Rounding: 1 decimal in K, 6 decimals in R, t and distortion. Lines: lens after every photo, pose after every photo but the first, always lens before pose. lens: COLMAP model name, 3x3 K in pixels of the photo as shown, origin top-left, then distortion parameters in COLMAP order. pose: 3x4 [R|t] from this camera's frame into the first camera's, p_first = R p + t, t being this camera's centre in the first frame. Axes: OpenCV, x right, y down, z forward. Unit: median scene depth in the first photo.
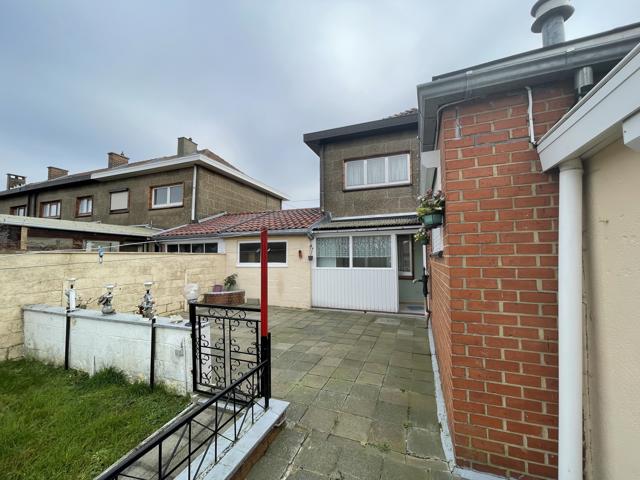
lens RADIAL K [[257.7, 0, 323.1], [0, 257.7, 240.4], [0, 0, 1]] dist [0.000311, -0.000518]
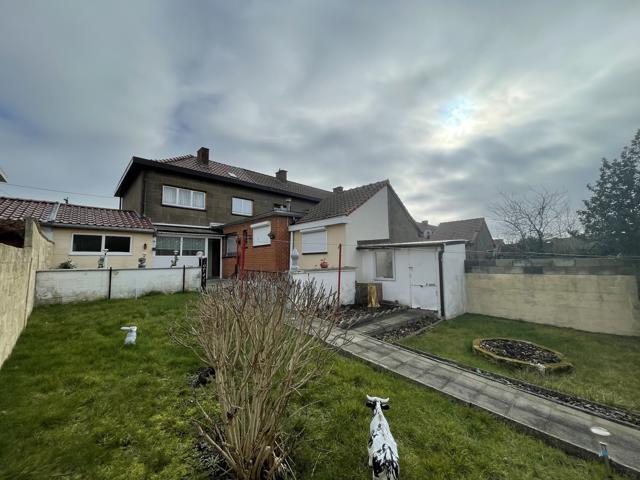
lens RADIAL K [[257.7, 0, 318.8], [0, 257.7, 239.2], [0, 0, 1]] dist [0.000311, -0.000518]
pose [[0.443571, 0.080880, 0.892582, -0.853600], [-0.047659, 0.996639, -0.066624, 0.057384], [-0.894971, -0.012987, 0.445935, -0.474035]]
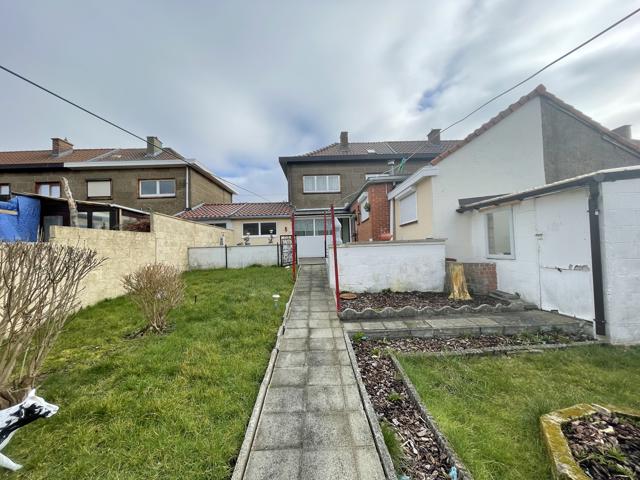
lens RADIAL K [[257.7, 0, 321.3], [0, 257.7, 241.2], [0, 0, 1]] dist [0.000311, -0.000518]
pose [[0.931861, -0.013083, 0.362579, -0.449446], [0.003273, 0.999612, 0.027658, 0.078576], [-0.362800, -0.024586, 0.931543, -0.661087]]
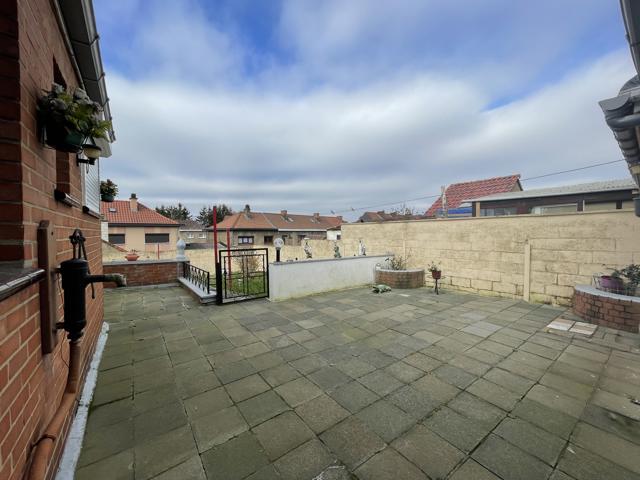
lens RADIAL K [[257.7, 0, 318.8], [0, 257.7, 240.3], [0, 0, 1]] dist [0.000311, -0.000518]
pose [[-0.552058, 0.030541, -0.833246, 0.280340], [0.059965, 0.998196, -0.003142, 0.073745], [0.831647, -0.051700, -0.552893, 0.801134]]
